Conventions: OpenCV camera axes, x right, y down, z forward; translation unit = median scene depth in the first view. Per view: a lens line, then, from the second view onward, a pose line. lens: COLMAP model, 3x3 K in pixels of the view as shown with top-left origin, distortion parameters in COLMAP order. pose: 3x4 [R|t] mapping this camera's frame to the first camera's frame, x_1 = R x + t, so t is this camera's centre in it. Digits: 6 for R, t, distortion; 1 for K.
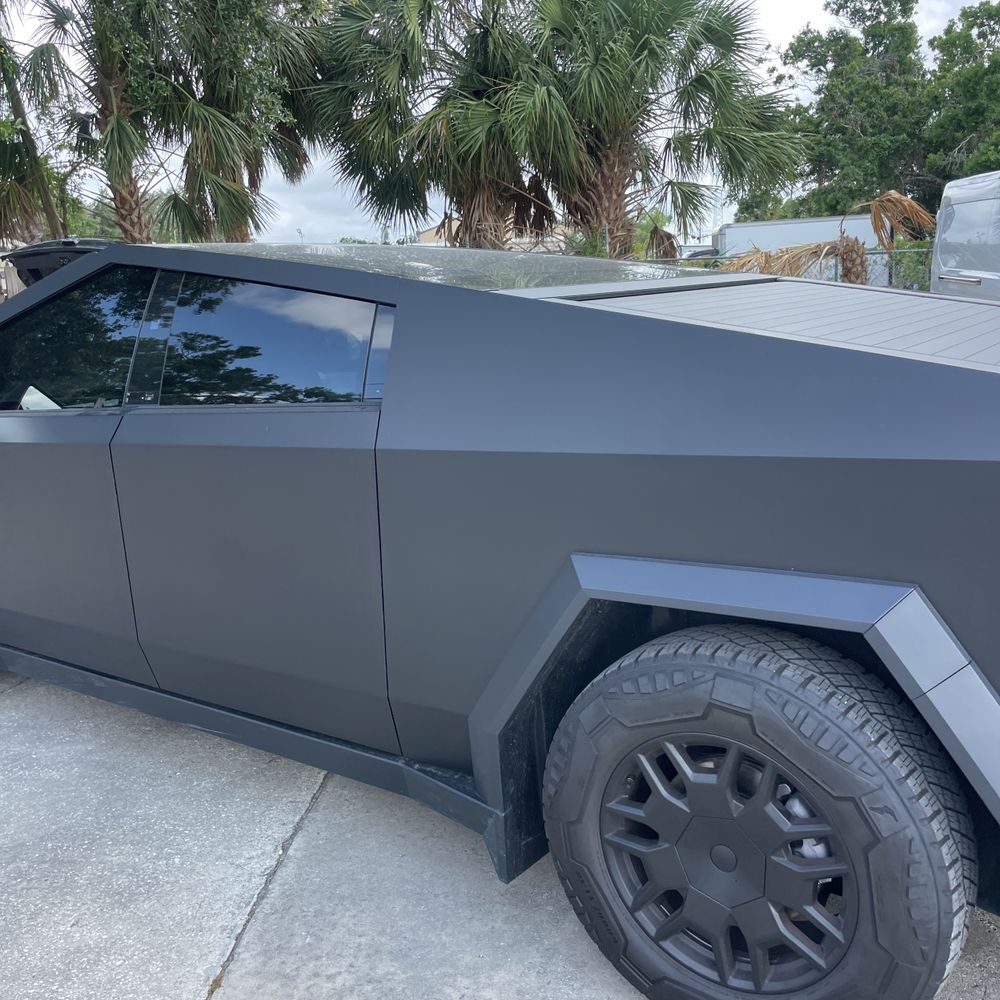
lens RADIAL K [[1002.3, 0, 492.5], [0, 1002.3, 522.7], [0, 0, 1]] dist [0.072196, -0.109373]
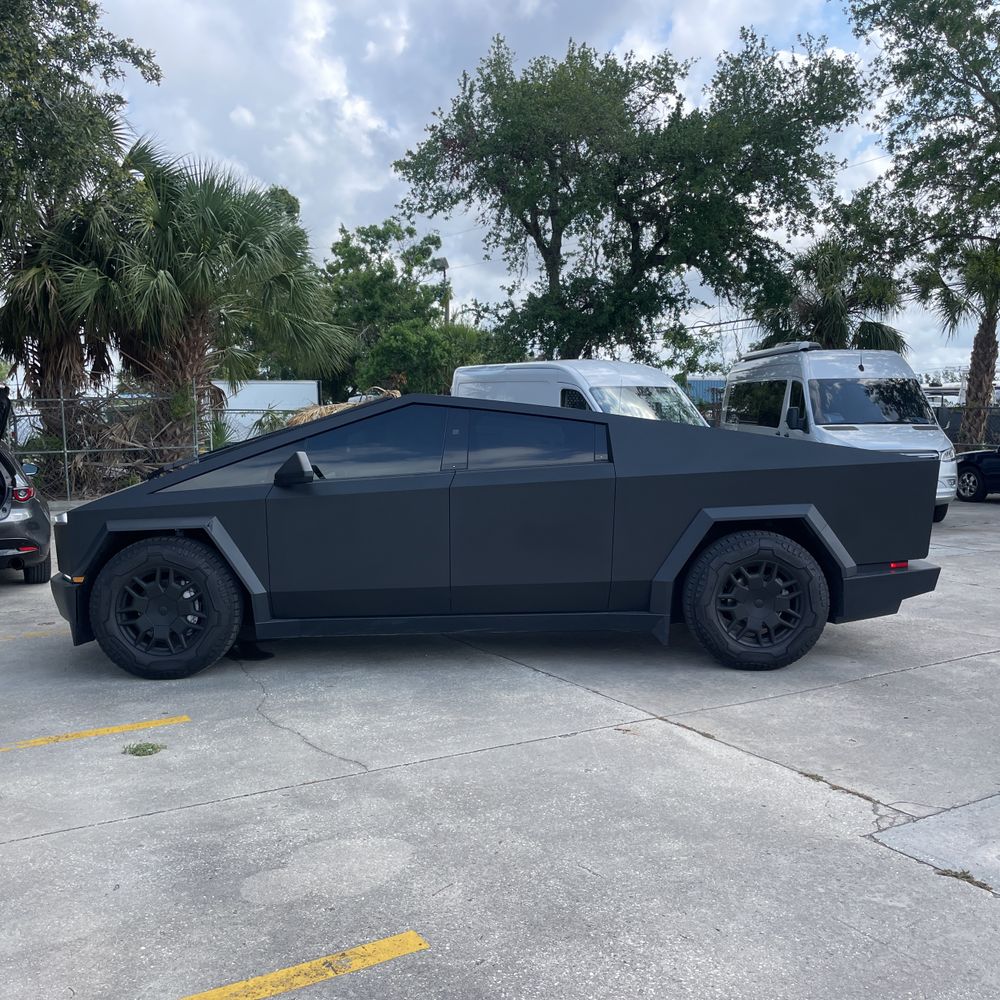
lens RADIAL K [[1027.0, 0, 513.9], [0, 1027.0, 499.7], [0, 0, 1]] dist [0.049537, -0.087281]
pose [[0.800653, -0.007026, 0.599088, -2.107609], [0.111290, 0.984273, -0.137192, 0.348992], [-0.588702, 0.176515, 0.788843, -1.014684]]
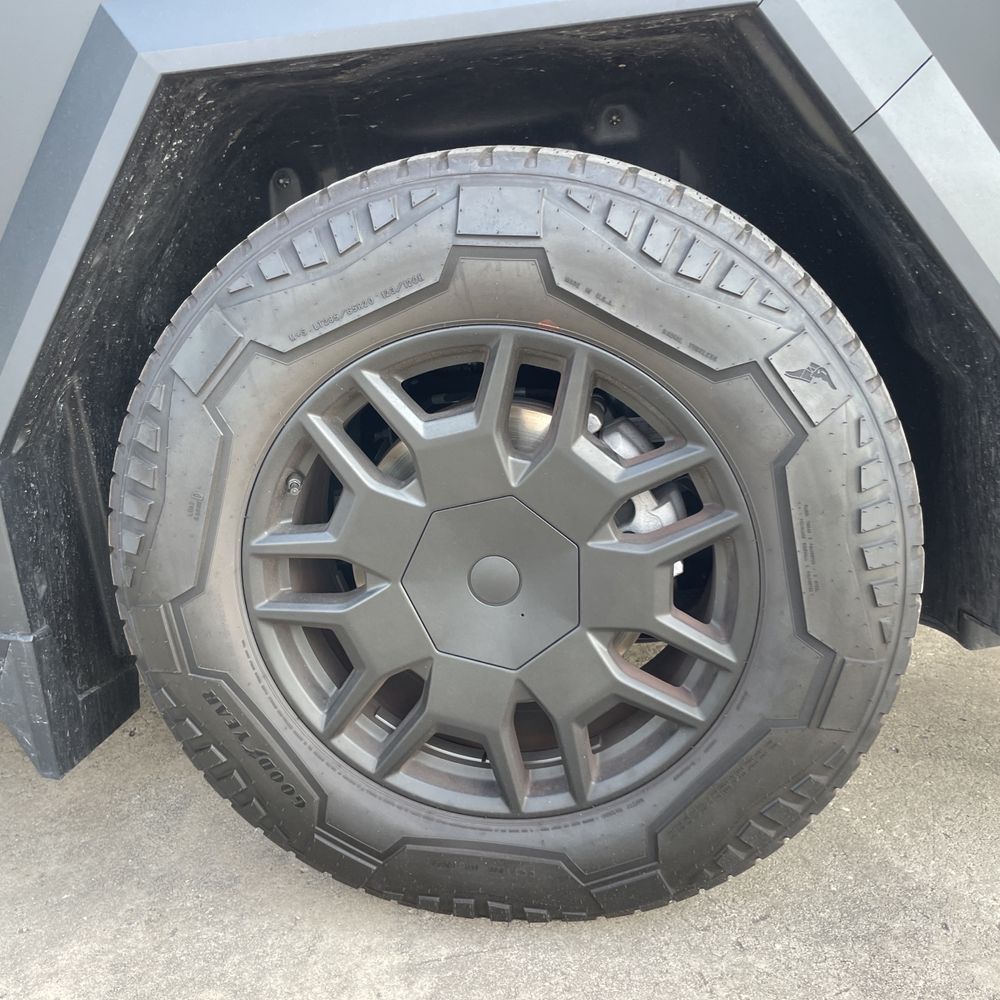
lens RADIAL K [[1002.3, 0, 492.5], [0, 1002.3, 522.7], [0, 0, 1]] dist [0.072196, -0.109373]
pose [[0.885144, -0.136458, 0.444859, -0.002224], [0.122933, 0.990643, 0.059273, 0.257004], [-0.448785, 0.002223, 0.893637, 0.503747]]
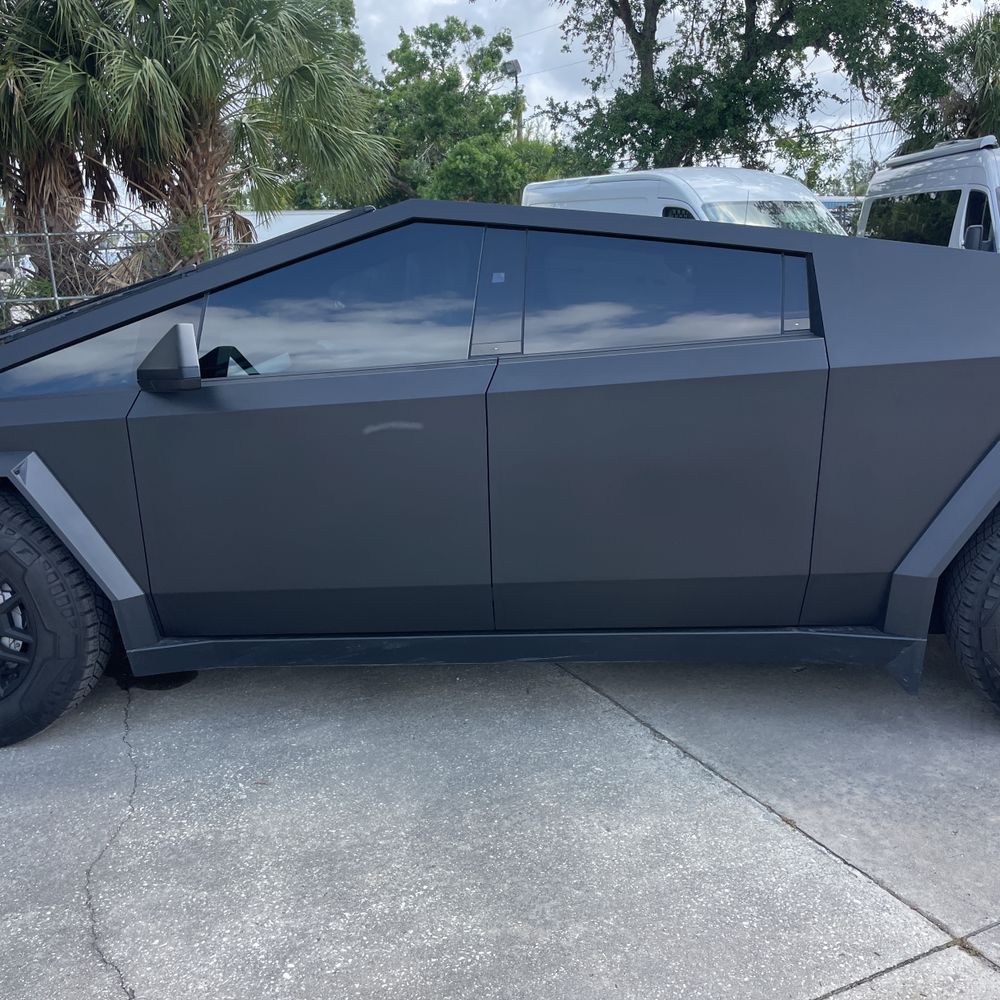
lens RADIAL K [[1027.0, 0, 513.9], [0, 1027.0, 499.7], [0, 0, 1]] dist [0.049537, -0.087281]
pose [[0.843883, -0.101142, 0.526908, -1.258733], [0.111977, 0.993645, 0.011393, 0.036664], [-0.524712, 0.049387, 0.849846, 0.140650]]
